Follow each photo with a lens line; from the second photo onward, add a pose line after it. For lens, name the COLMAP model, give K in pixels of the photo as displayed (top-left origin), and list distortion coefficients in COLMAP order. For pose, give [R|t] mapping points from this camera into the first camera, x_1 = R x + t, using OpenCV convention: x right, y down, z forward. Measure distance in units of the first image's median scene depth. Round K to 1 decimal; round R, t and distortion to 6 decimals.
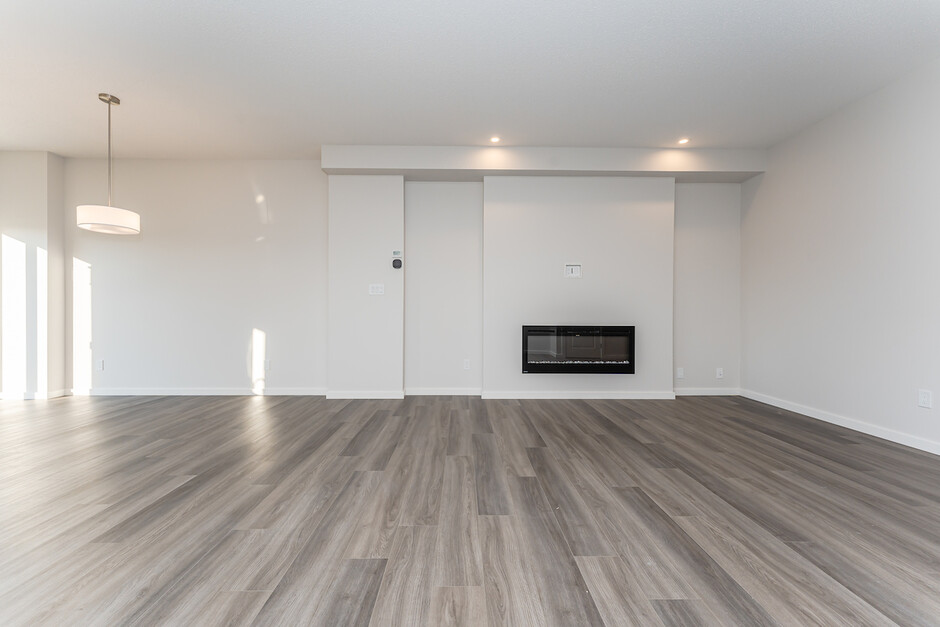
lens RADIAL K [[384.4, 0, 467.2], [0, 384.4, 313.9], [0, 0, 1]] dist [0.000185, 0.000237]
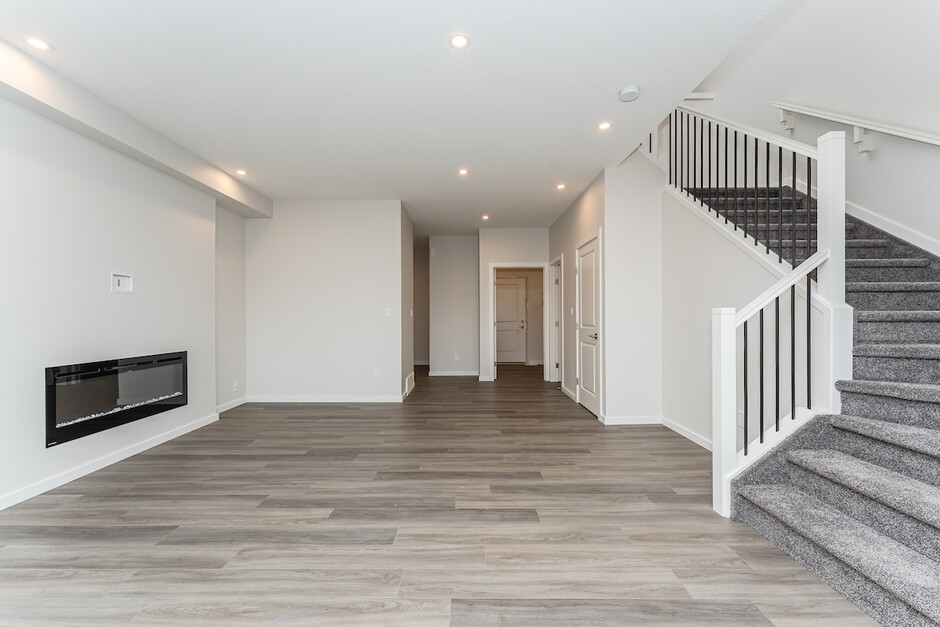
lens RADIAL K [[384.4, 0, 467.9], [0, 384.4, 315.1], [0, 0, 1]] dist [0.000185, 0.000237]
pose [[0.001731, -0.003510, 0.999992, -0.733532], [0.004764, 0.999983, 0.003502, -0.082862], [-0.999987, 0.004758, 0.001747, 0.555602]]
